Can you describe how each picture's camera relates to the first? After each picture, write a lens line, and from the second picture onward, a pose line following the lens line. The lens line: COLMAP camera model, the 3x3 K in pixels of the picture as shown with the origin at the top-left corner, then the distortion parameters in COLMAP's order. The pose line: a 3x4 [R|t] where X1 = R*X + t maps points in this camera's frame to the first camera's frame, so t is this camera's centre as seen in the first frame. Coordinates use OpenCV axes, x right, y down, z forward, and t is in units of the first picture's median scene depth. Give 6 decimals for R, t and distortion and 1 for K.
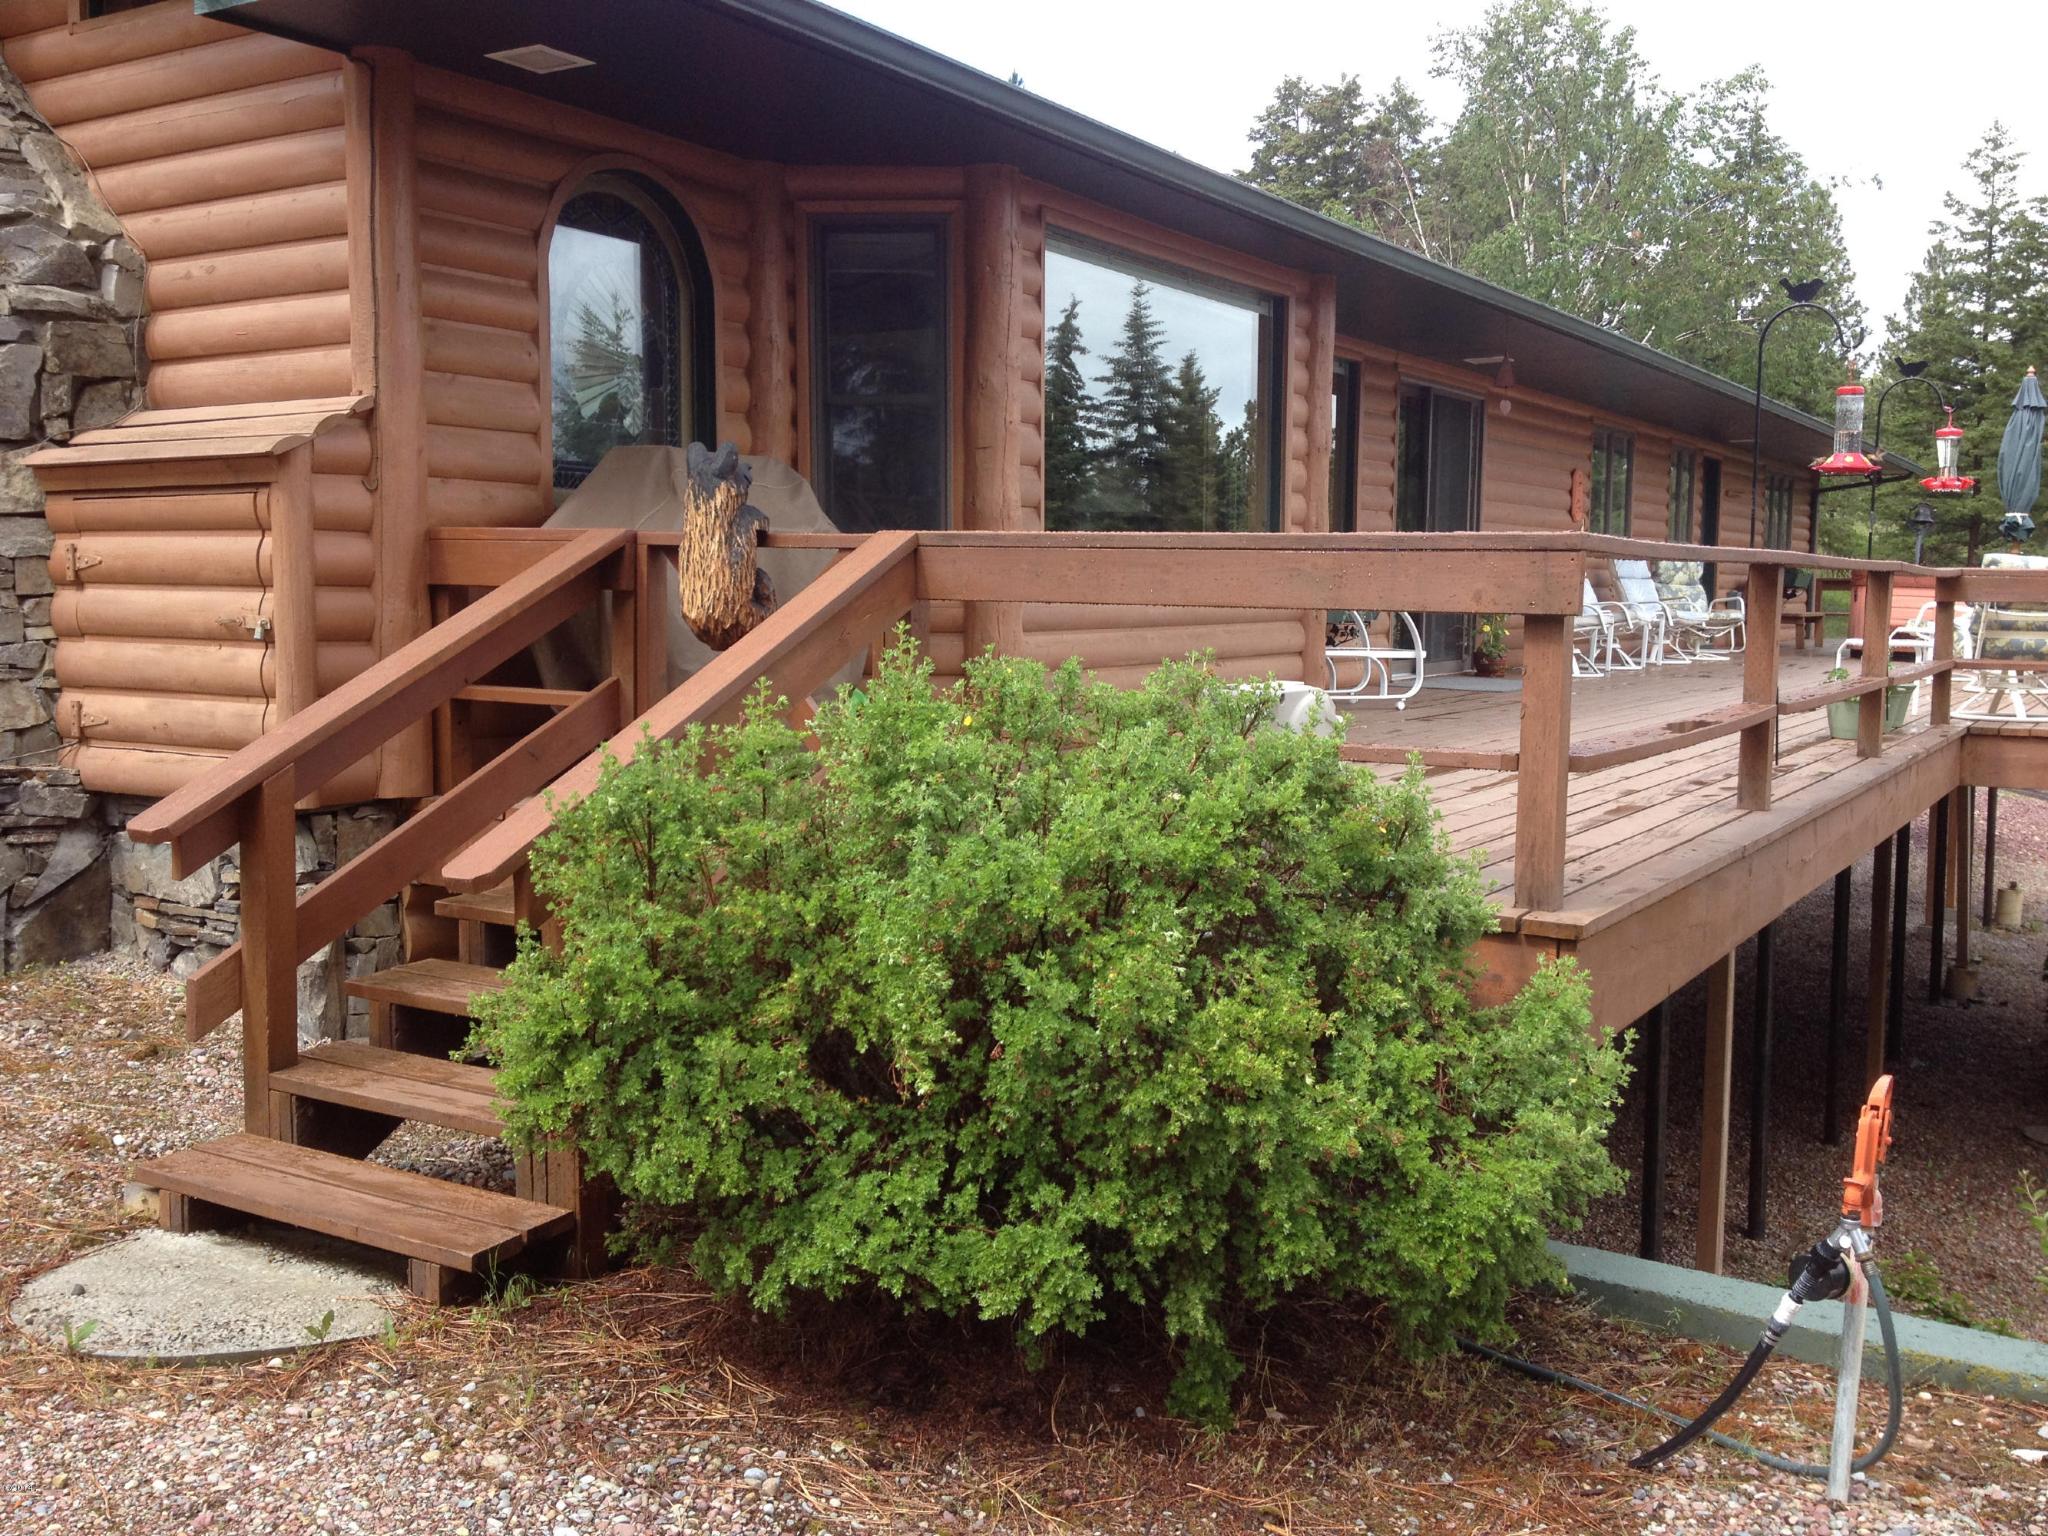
lens RADIAL K [[1942.3, 0, 1001.7], [0, 1942.3, 755.9], [0, 0, 1]] dist [0.157491, -0.339730]
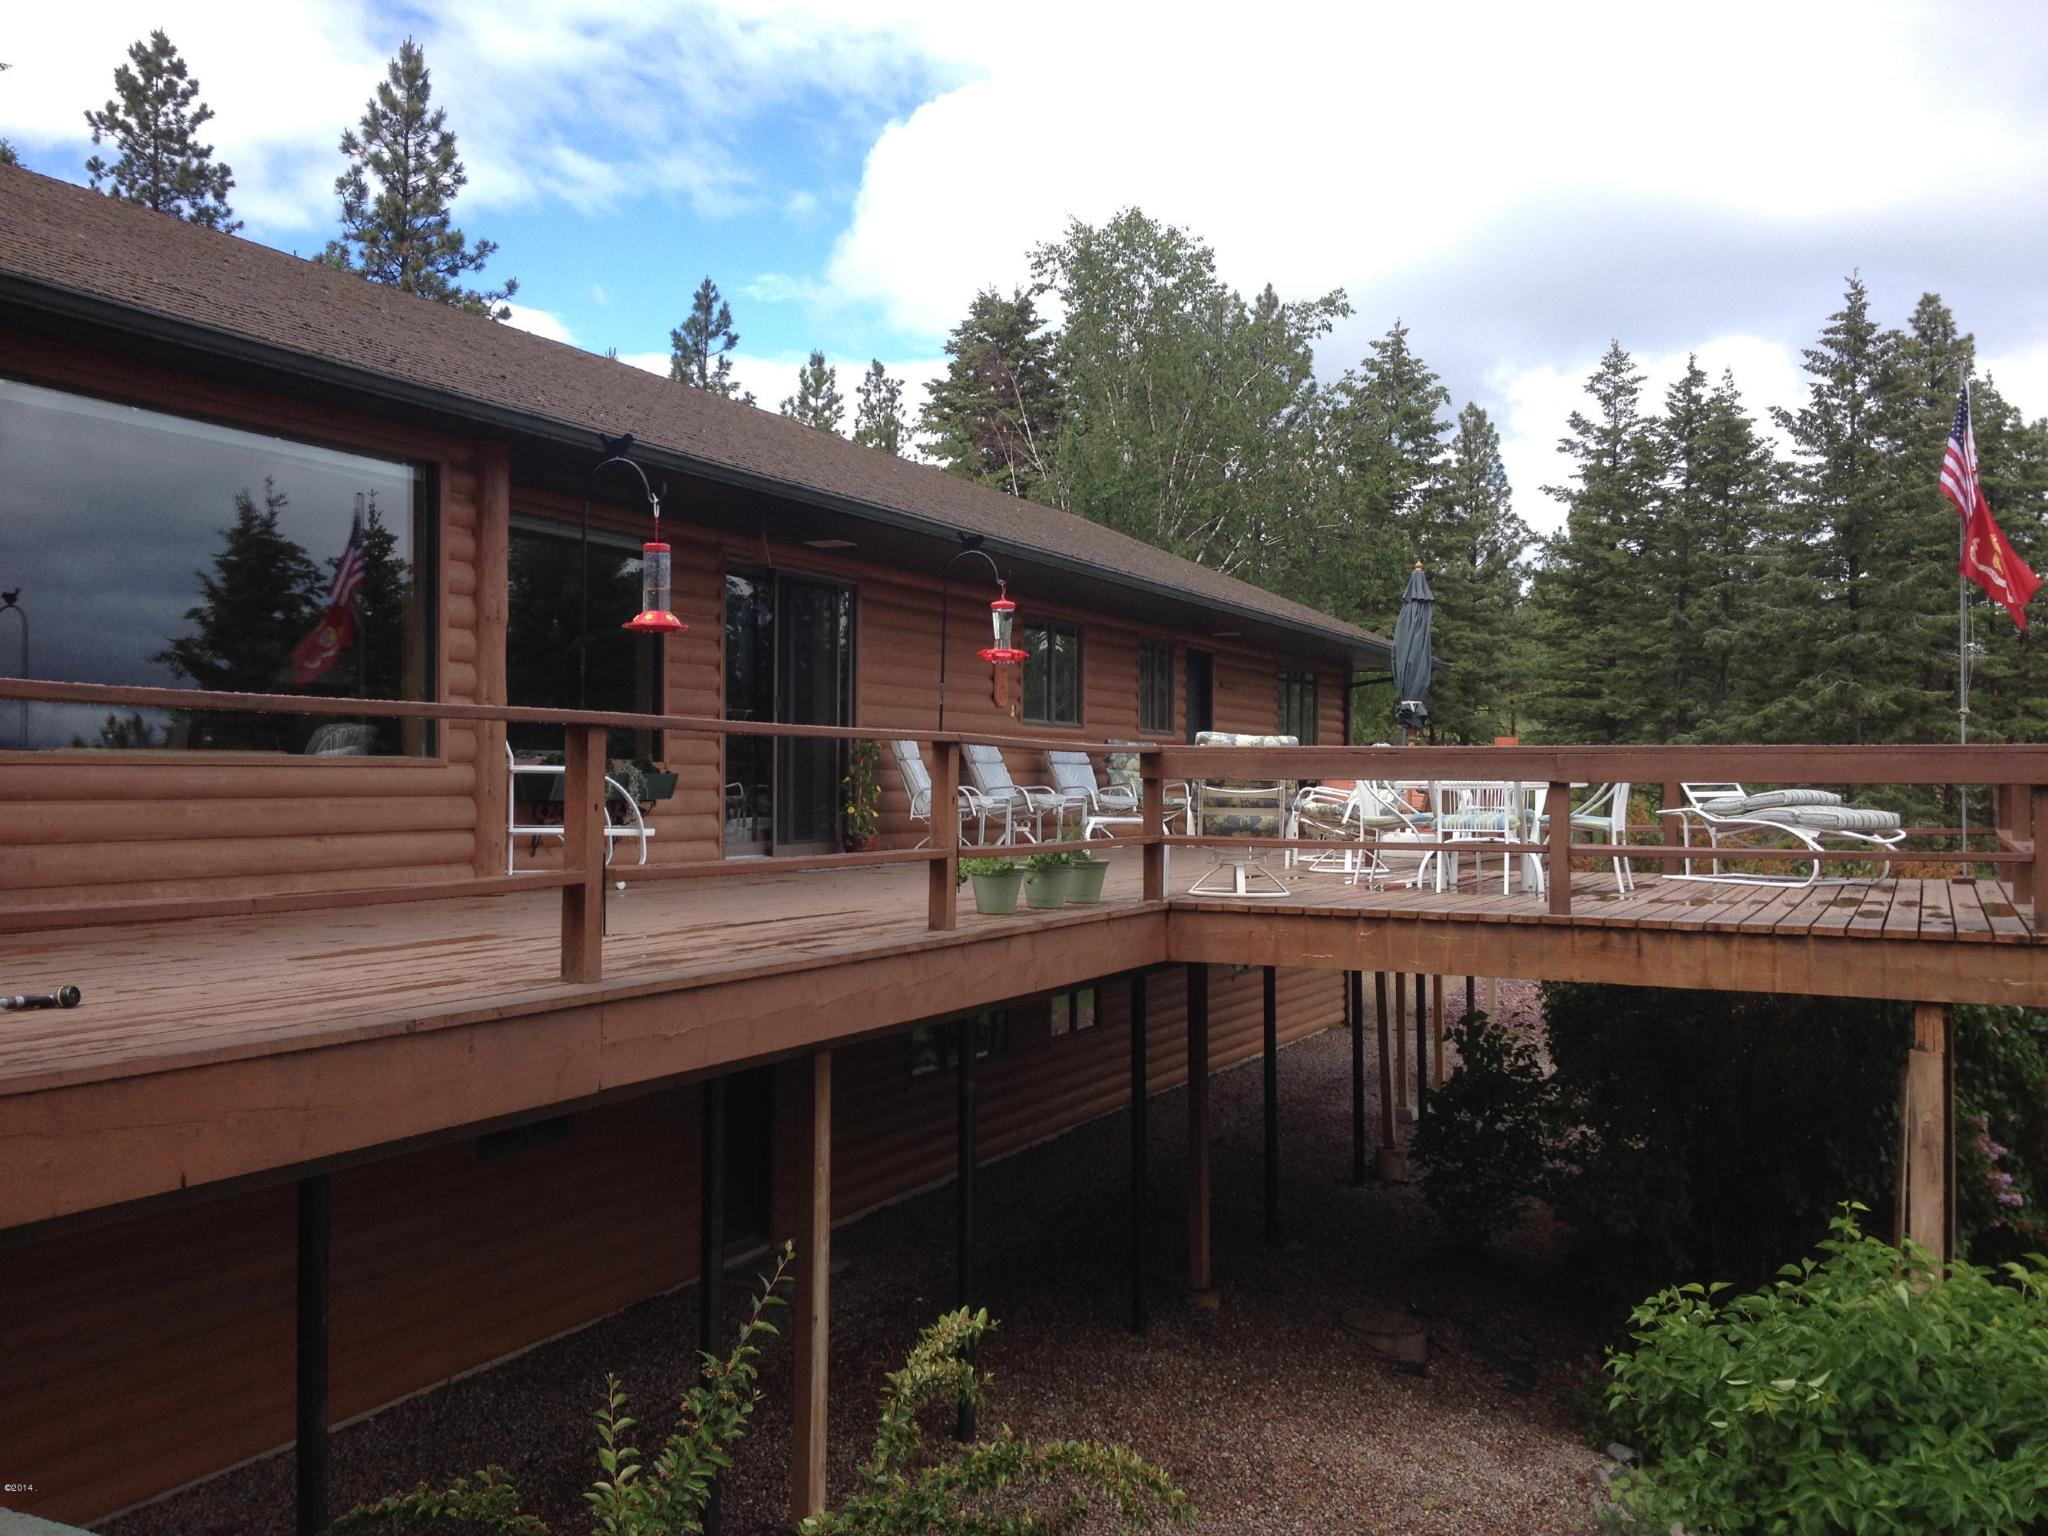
lens RADIAL K [[1952.6, 0, 1009.8], [0, 1952.6, 762.6], [0, 0, 1]] dist [0.113467, -0.281016]
pose [[0.992722, -0.000220, 0.120425, 0.167682], [0.012001, 0.995201, -0.097112, 0.005956], [-0.119826, 0.097851, 0.987961, 0.012224]]
